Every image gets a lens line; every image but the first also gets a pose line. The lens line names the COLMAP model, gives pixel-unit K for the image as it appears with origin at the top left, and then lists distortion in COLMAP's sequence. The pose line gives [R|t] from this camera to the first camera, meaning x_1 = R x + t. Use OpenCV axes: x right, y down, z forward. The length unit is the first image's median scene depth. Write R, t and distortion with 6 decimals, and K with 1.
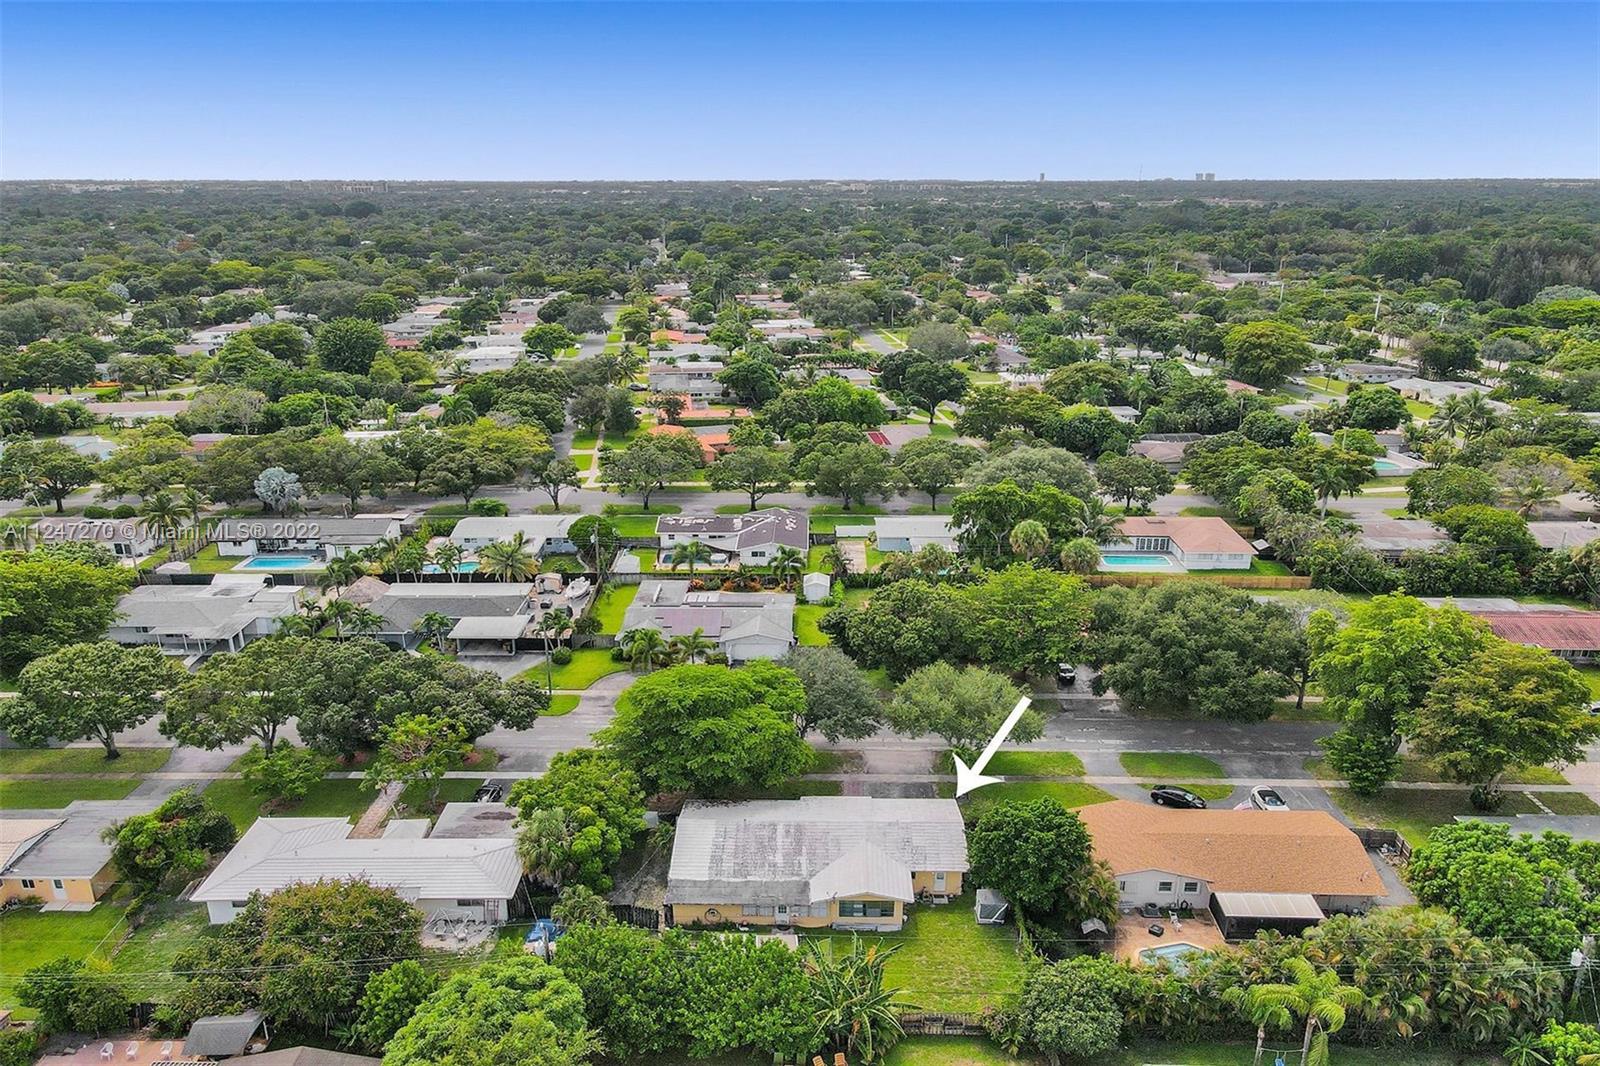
lens RADIAL K [[1044.6, 0, 805.3], [0, 1044.6, 528.2], [0, 0, 1]] dist [0.002429, 0.016079]
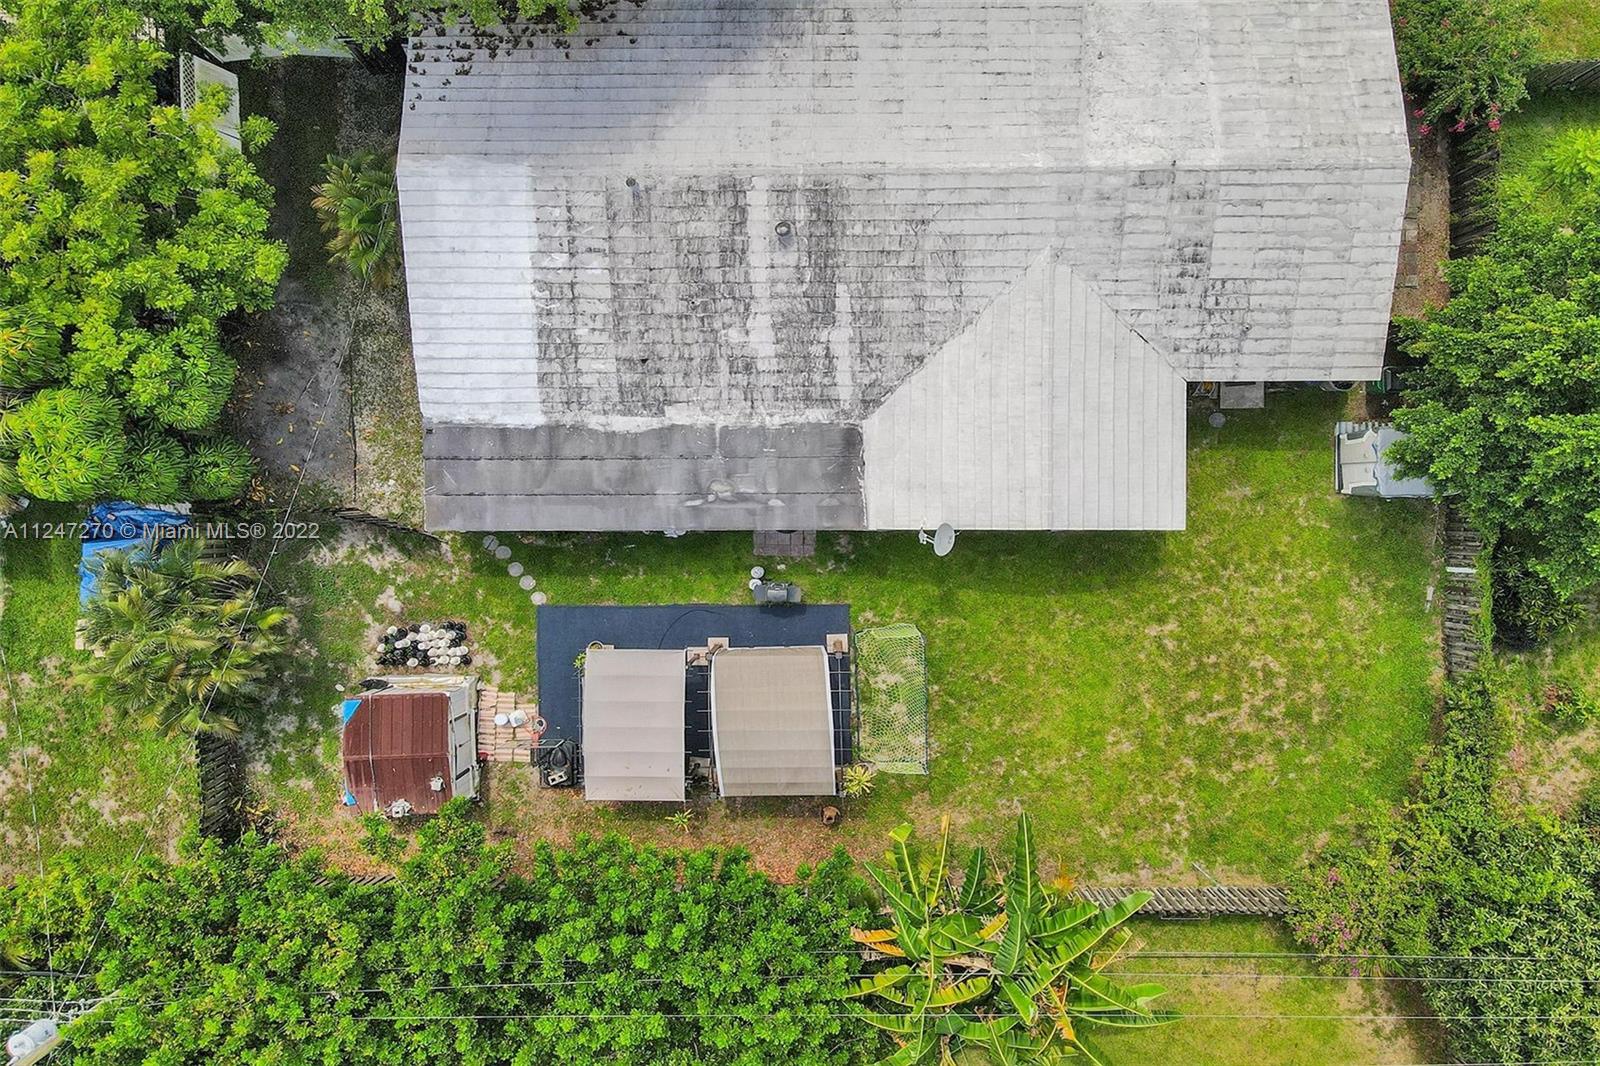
lens RADIAL K [[1044.6, 0, 805.3], [0, 1044.6, 528.2], [0, 0, 1]] dist [0.002429, 0.016079]
pose [[0.999702, -0.019759, -0.014304, -0.008595], [0.019806, 0.315240, 0.948805, 0.042134], [-0.014238, -0.948806, 0.315538, 0.821676]]
